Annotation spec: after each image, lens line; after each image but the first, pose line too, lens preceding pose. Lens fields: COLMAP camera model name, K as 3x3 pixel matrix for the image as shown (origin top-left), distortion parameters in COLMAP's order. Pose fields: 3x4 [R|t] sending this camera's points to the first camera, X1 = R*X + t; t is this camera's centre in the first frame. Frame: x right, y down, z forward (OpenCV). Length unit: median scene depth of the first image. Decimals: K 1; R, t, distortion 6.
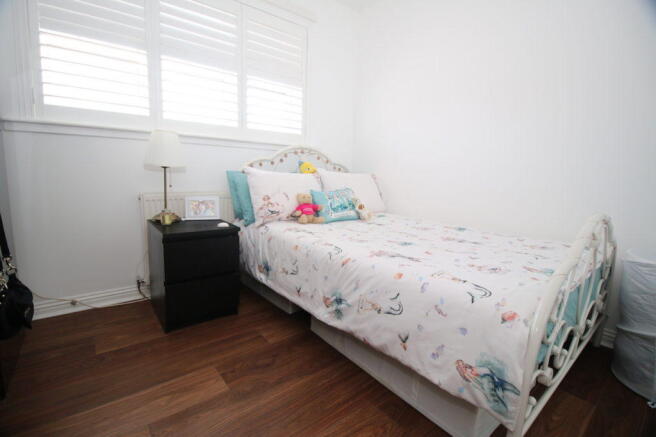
lens RADIAL K [[308.6, 0, 328.0], [0, 308.6, 218.5], [0, 0, 1]] dist [-0.001080, -0.000708]
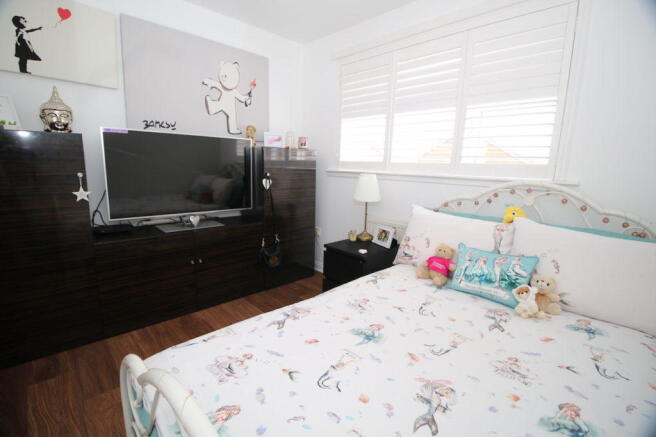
lens RADIAL K [[308.6, 0, 328.0], [0, 308.6, 218.5], [0, 0, 1]] dist [-0.001080, -0.000708]
pose [[0.096969, 0.148512, -0.984145, 0.636624], [-0.175835, 0.975808, 0.129928, -0.186070], [0.979632, 0.160449, 0.120736, 0.538702]]
